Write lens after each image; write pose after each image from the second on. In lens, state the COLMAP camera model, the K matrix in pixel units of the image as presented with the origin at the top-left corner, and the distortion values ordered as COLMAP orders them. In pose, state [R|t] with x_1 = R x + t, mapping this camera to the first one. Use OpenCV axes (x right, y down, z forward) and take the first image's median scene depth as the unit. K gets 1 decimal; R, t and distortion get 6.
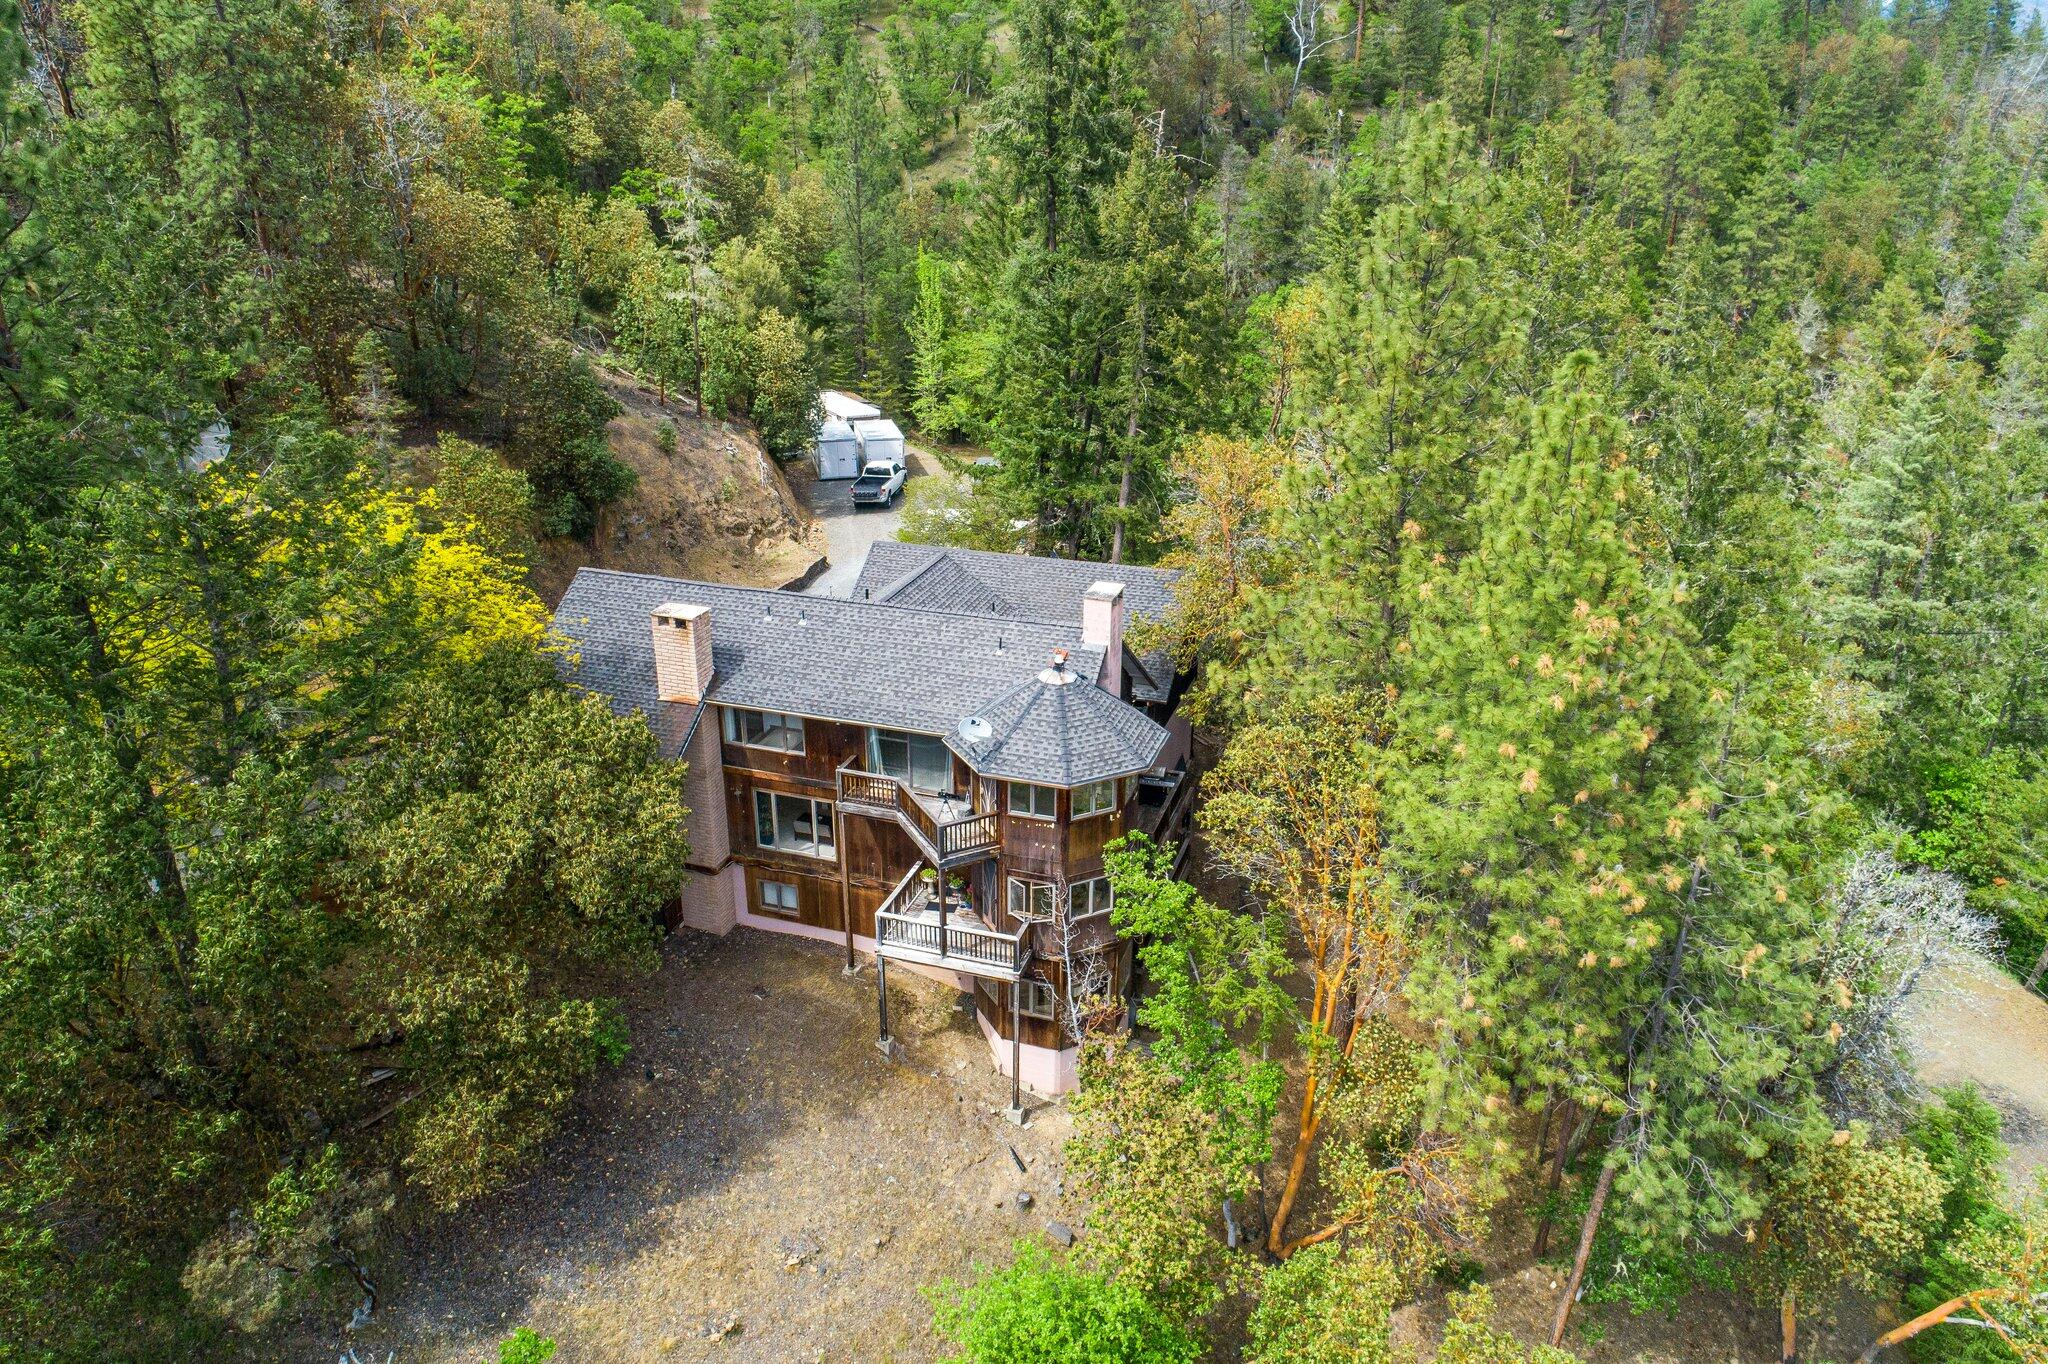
lens RADIAL K [[1400.7, 0, 1030.7], [0, 1400.7, 682.3], [0, 0, 1]] dist [0.010858, 0.000641]
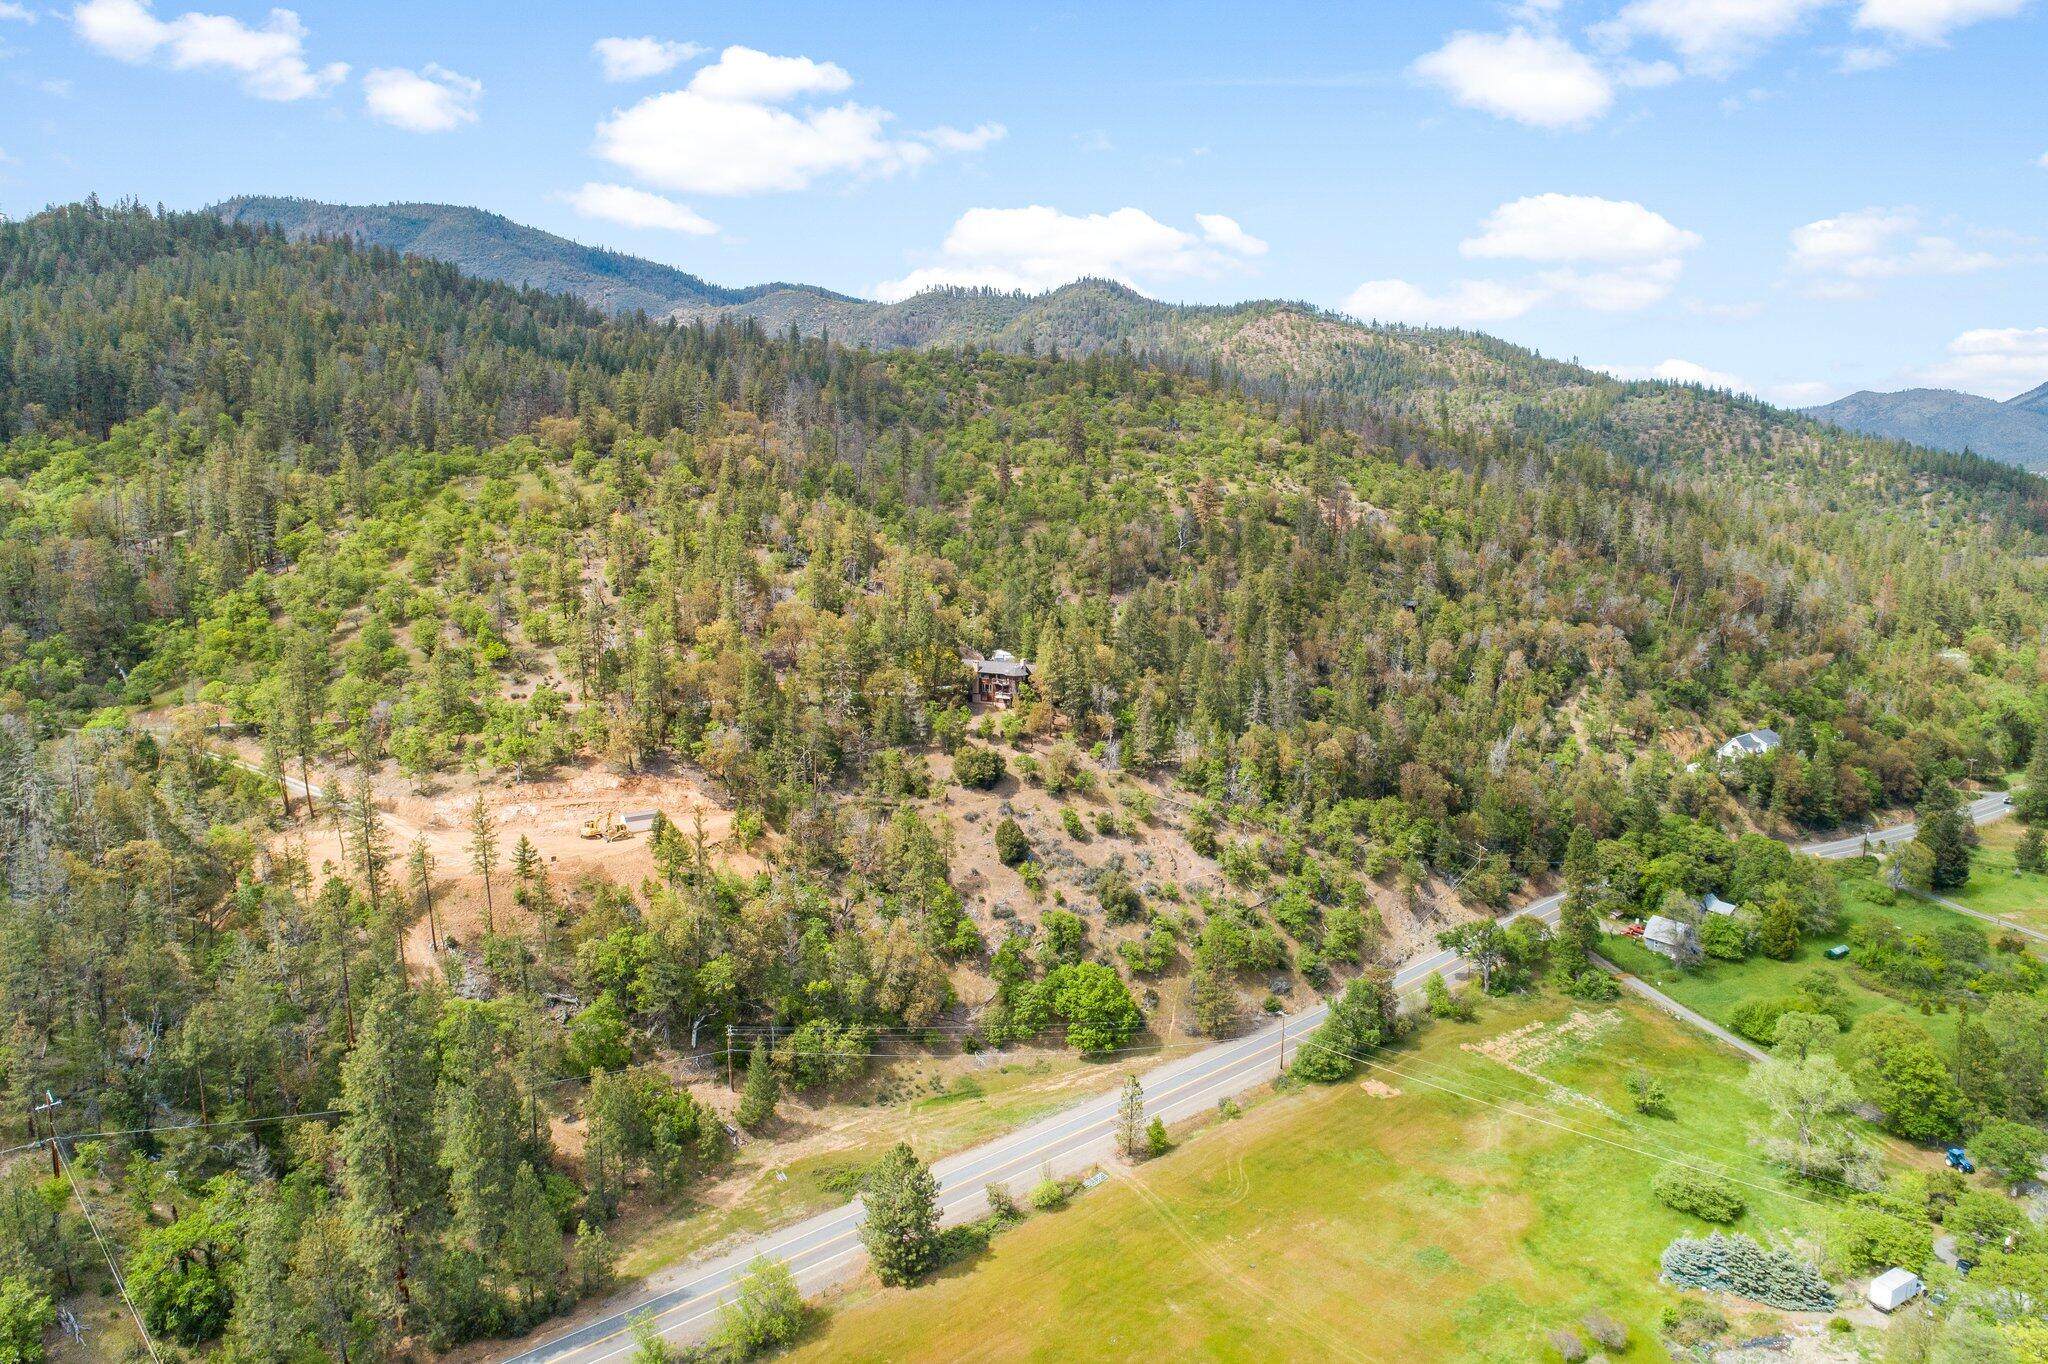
lens RADIAL K [[1400.7, 0, 1030.7], [0, 1400.7, 682.3], [0, 0, 1]] dist [0.010858, 0.000641]
pose [[0.989858, 0.010050, -0.141703, 0.672634], [-0.042049, 0.973525, -0.224681, 1.023299], [0.135693, 0.228360, 0.964074, -3.712876]]
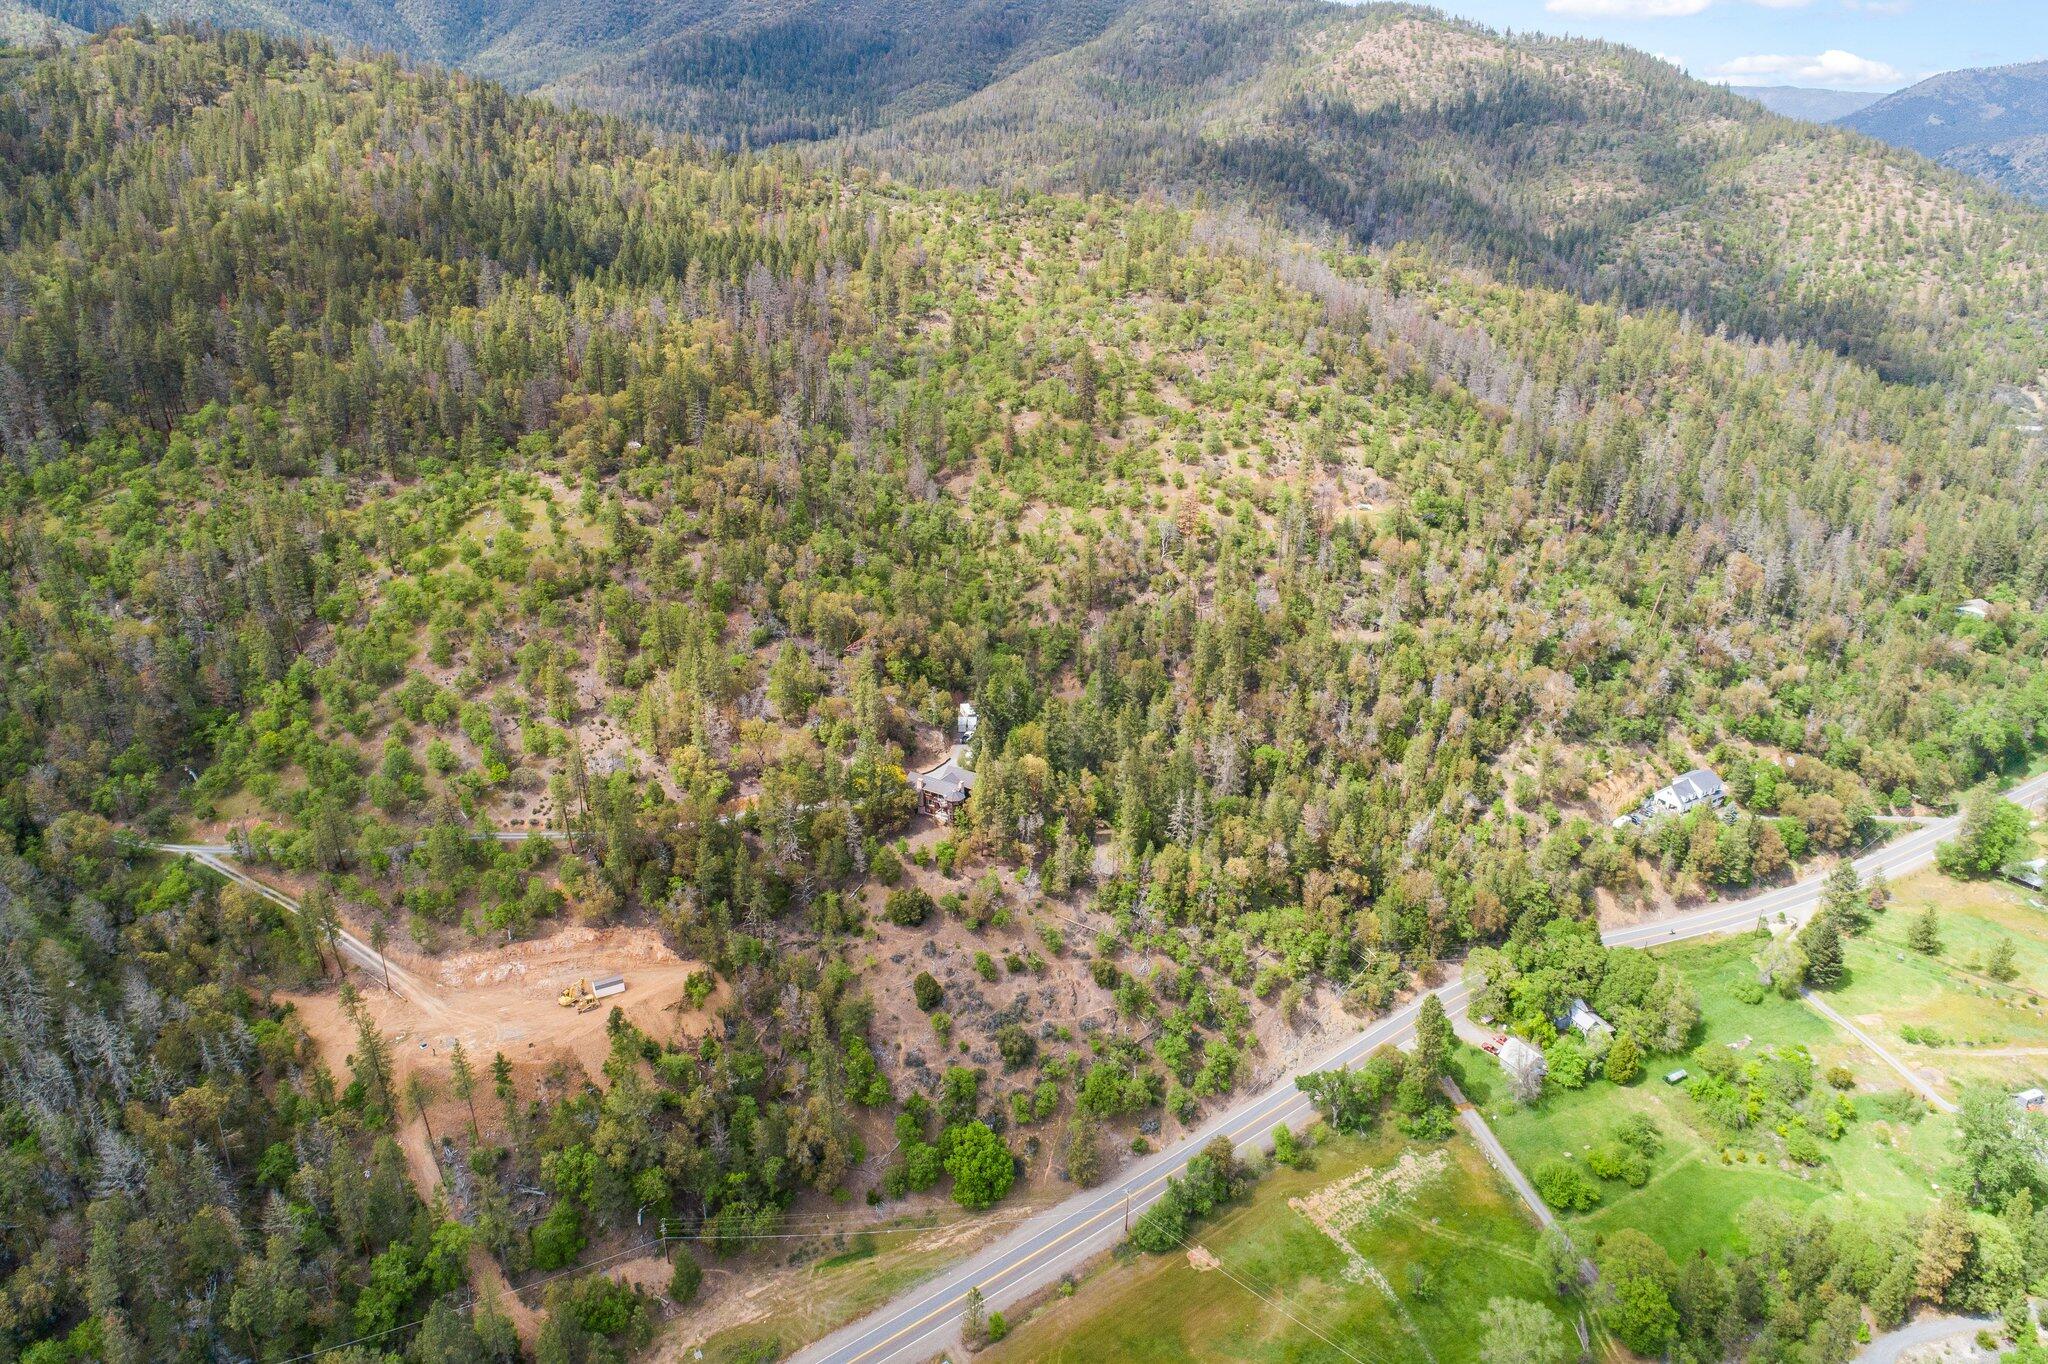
lens RADIAL K [[1413.6, 0, 1024.0], [0, 1413.6, 682.0], [0, 0, 1]] dist [0.006792, 0.002620]
pose [[0.974727, 0.072445, -0.211327, 1.254041], [-0.074159, 0.997246, -0.000188, -0.394105], [0.210731, 0.015855, 0.977415, -4.268826]]
